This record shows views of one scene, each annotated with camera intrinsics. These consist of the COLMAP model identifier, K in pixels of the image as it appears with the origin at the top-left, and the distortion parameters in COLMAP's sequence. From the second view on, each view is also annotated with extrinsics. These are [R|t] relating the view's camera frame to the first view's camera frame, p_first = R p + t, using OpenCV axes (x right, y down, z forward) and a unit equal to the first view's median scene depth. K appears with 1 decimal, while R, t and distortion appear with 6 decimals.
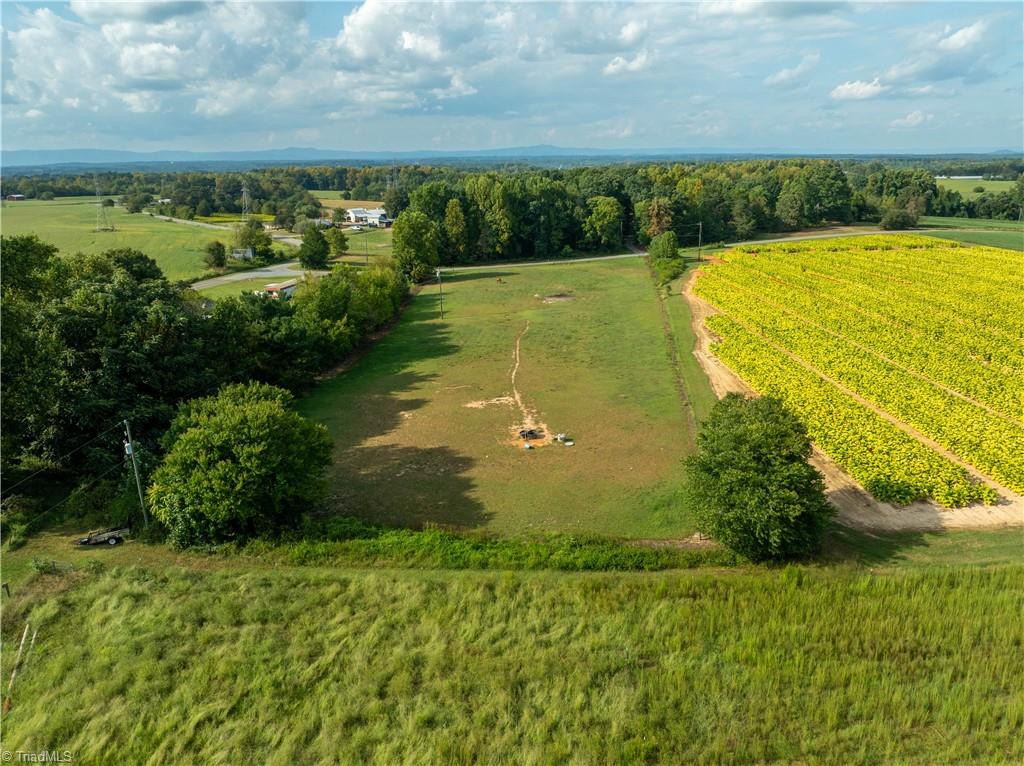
lens RADIAL K [[723.1, 0, 512.4], [0, 723.1, 385.9], [0, 0, 1]] dist [-0.046952, 0.019984]
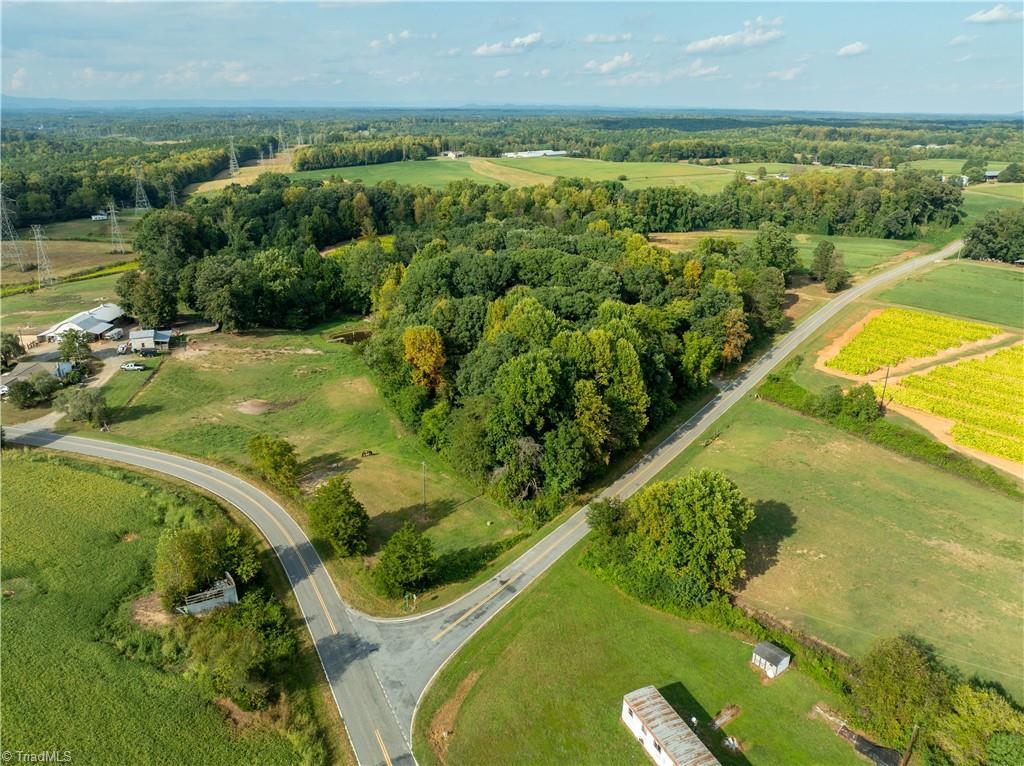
lens RADIAL K [[723.1, 0, 512.0], [0, 723.1, 385.7], [0, 0, 1]] dist [-0.046952, 0.019984]
pose [[0.799136, -0.202747, 0.565929, -0.426220], [0.168686, 0.979216, 0.112612, -0.309092], [-0.576998, 0.005472, 0.816727, 0.525679]]
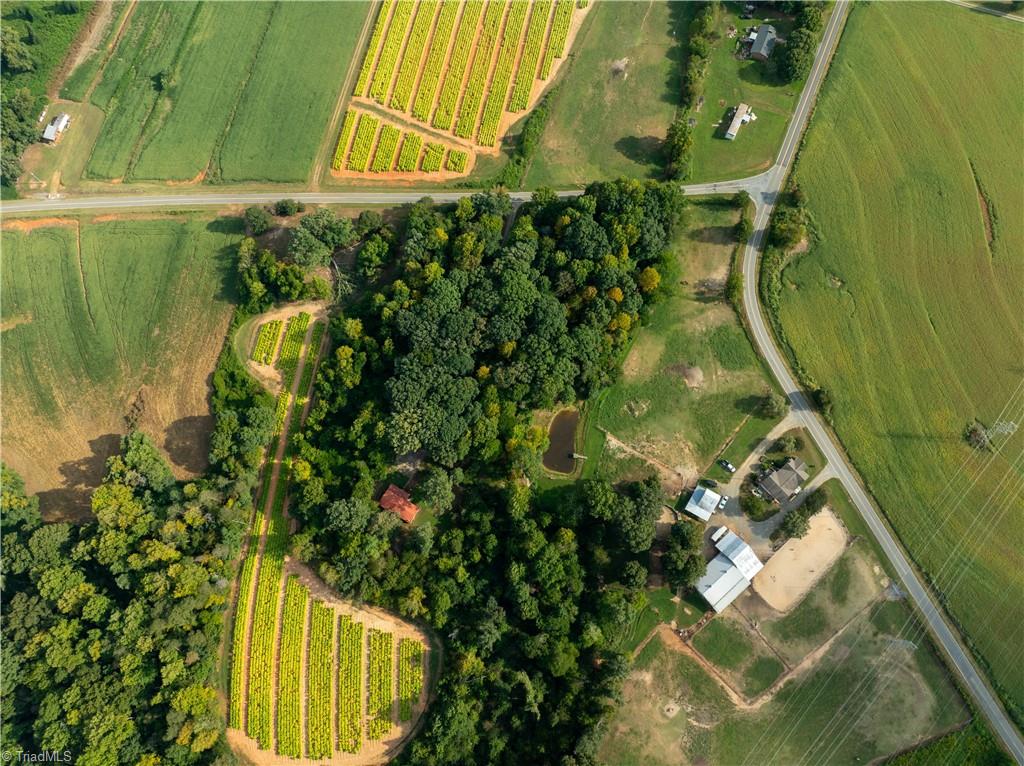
lens RADIAL K [[723.1, 0, 507.0], [0, 723.1, 385.8], [0, 0, 1]] dist [-0.046952, 0.019984]
pose [[-0.971781, -0.216249, 0.094228, -0.017062], [0.091302, 0.023504, 0.995546, -1.609279], [-0.217501, 0.976055, -0.003097, 1.378806]]
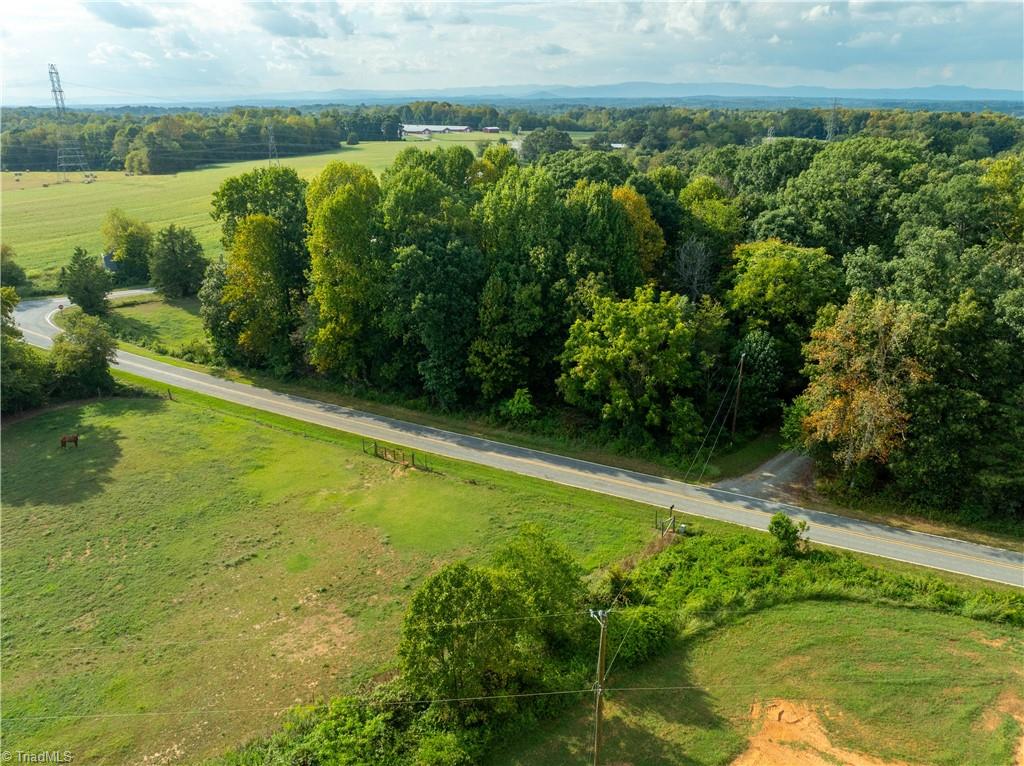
lens RADIAL K [[723.1, 0, 511.5], [0, 723.1, 387.7], [0, 0, 1]] dist [-0.046952, 0.019984]
pose [[0.699414, 0.277507, -0.658642, 0.283392], [-0.222950, 0.960272, 0.167841, -0.247683], [0.679053, 0.029454, 0.733498, 0.757323]]
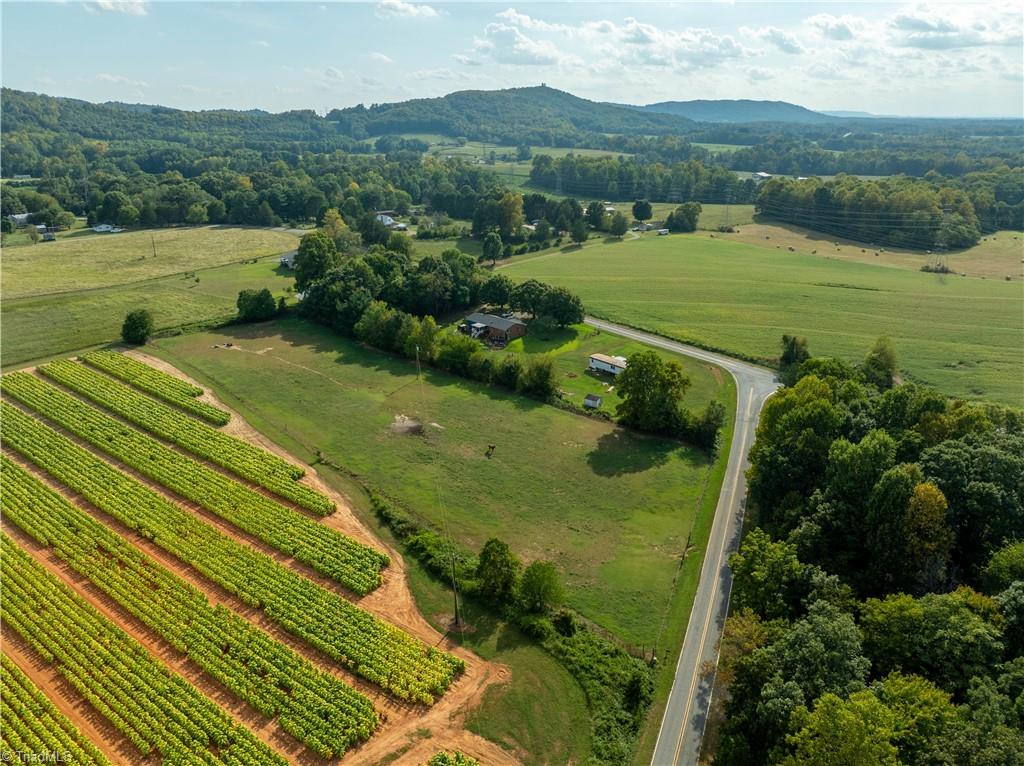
lens RADIAL K [[723.1, 0, 517.5], [0, 723.1, 381.8], [0, 0, 1]] dist [-0.046952, 0.019984]
pose [[-0.608736, 0.293651, -0.737028, 0.474402], [-0.216304, 0.832359, 0.510286, -0.490006], [0.763317, 0.470051, -0.443169, 1.022978]]
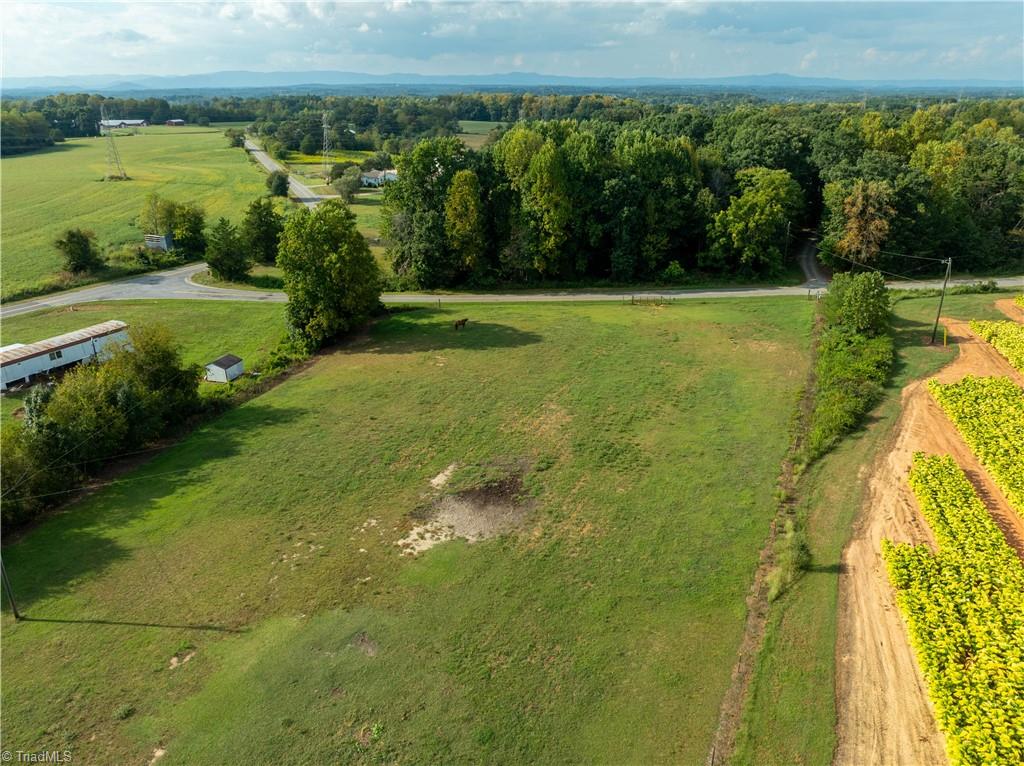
lens RADIAL K [[723.1, 0, 517.3], [0, 723.1, 381.9], [0, 0, 1]] dist [-0.046952, 0.019984]
pose [[0.959987, 0.117023, -0.254421, 0.110125], [-0.094875, 0.990684, 0.097688, -0.146023], [0.263483, -0.069641, 0.962147, 0.438352]]
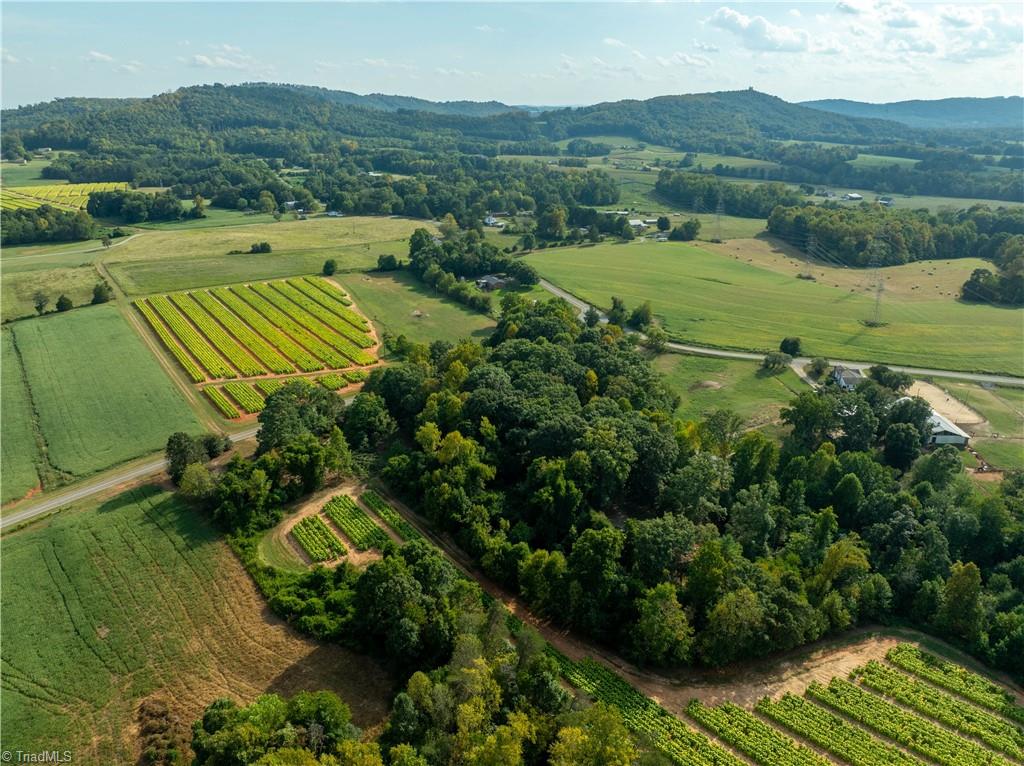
lens RADIAL K [[723.1, 0, 518.6], [0, 723.1, 382.4], [0, 0, 1]] dist [-0.046952, 0.019984]
pose [[-0.824680, 0.214792, -0.523227, 0.753067], [-0.160309, 0.798384, 0.580417, -0.958047], [0.542405, 0.562537, -0.623979, 1.911260]]
